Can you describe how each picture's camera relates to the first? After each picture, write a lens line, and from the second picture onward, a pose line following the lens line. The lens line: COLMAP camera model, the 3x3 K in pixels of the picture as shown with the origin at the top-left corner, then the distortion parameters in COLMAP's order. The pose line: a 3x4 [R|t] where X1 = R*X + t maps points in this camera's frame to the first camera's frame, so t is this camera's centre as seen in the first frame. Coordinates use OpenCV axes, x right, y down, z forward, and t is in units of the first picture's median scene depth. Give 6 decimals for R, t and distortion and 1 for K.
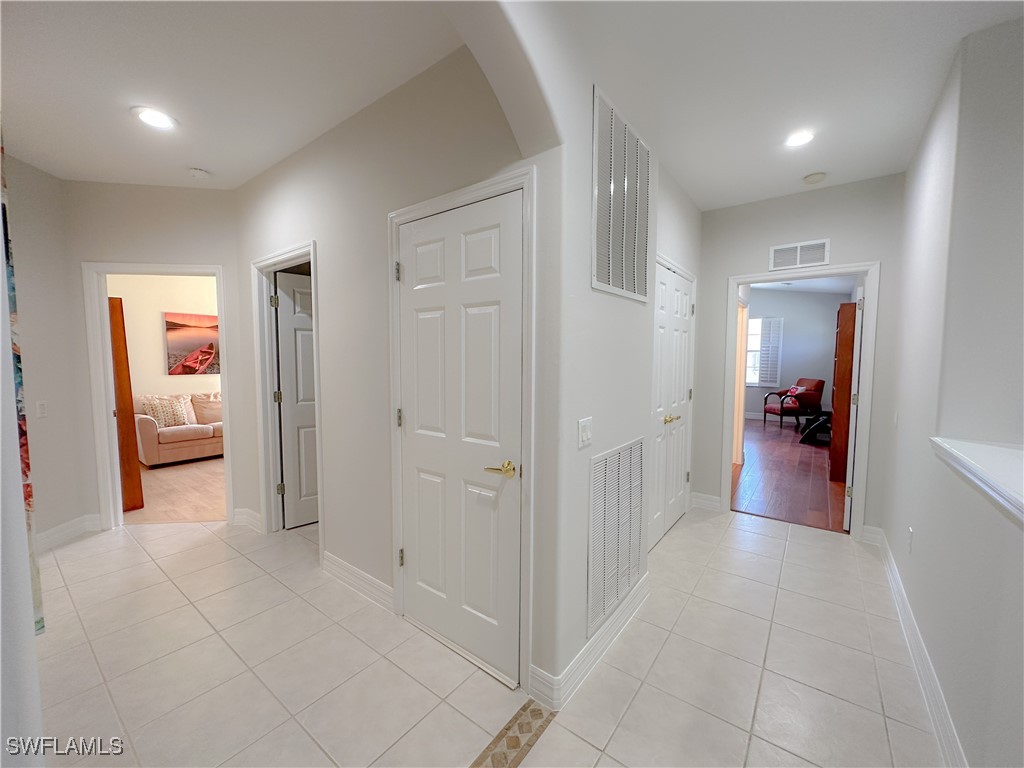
lens RADIAL K [[407.5, 0, 508.9], [0, 407.5, 382.0], [0, 0, 1]] dist [-0.002803, 0.000943]
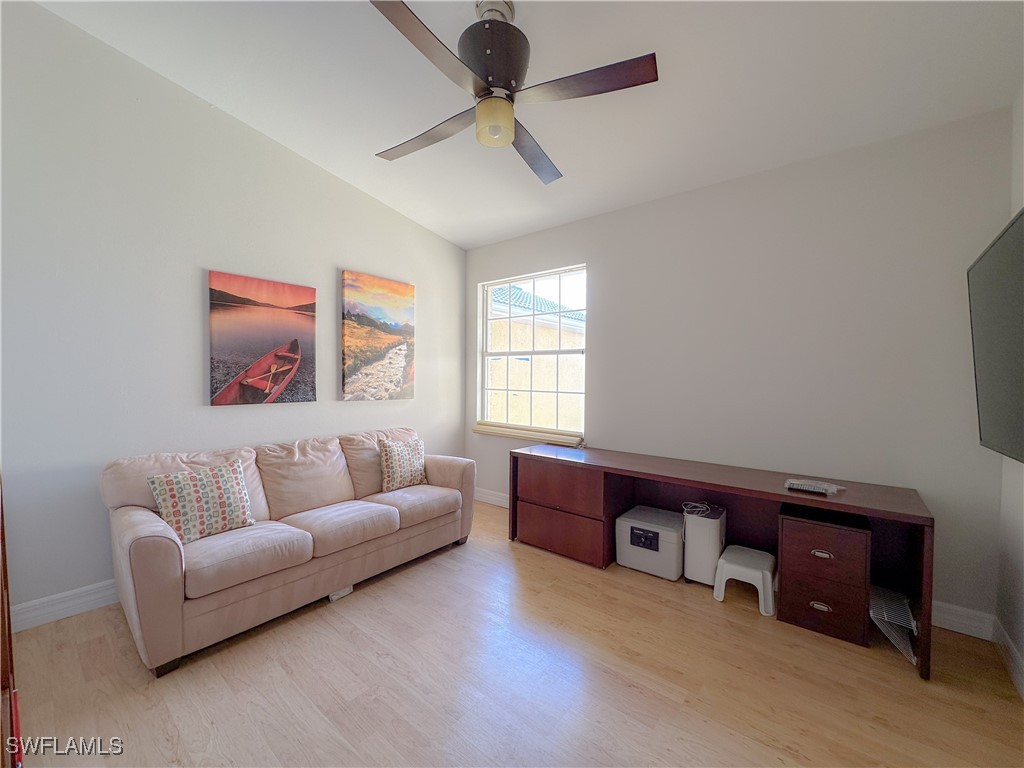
lens RADIAL K [[407.5, 0, 511.7], [0, 407.5, 382.2], [0, 0, 1]] dist [-0.002803, 0.000943]
pose [[0.999353, 0.011454, -0.034084, -0.469917], [-0.012752, 0.999193, -0.038090, -0.029803], [0.033621, 0.038500, 0.998693, 0.538259]]
